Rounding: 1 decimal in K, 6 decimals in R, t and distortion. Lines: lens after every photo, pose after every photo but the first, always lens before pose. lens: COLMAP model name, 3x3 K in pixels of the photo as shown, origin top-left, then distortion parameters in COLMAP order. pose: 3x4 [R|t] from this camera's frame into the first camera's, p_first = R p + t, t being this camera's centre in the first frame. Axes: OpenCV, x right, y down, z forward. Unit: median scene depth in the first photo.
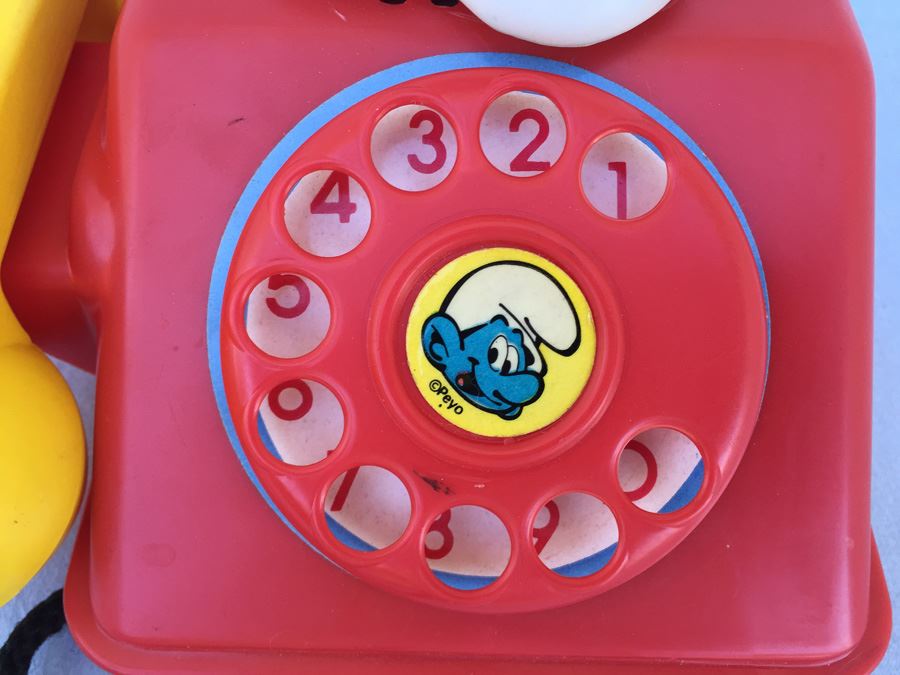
lens RADIAL K [[929.9, 0, 449.8], [0, 929.9, 340.3], [0, 0, 1]] dist [-0.016196, 0.000000]
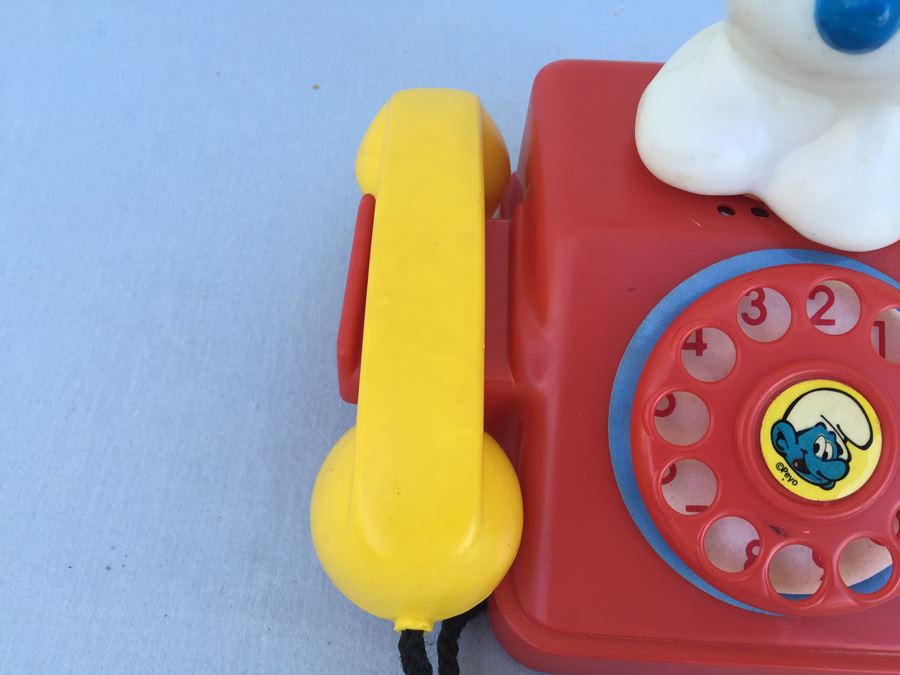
lens RADIAL K [[764.5, 0, 449.6], [0, 764.5, 335.0], [0, 0, 1]] dist [0.044230, -0.055840]
pose [[0.998969, 0.025107, -0.037831, -0.525835], [-0.027281, 0.997938, -0.058106, -0.081589], [0.036294, 0.059078, 0.997593, -0.327051]]
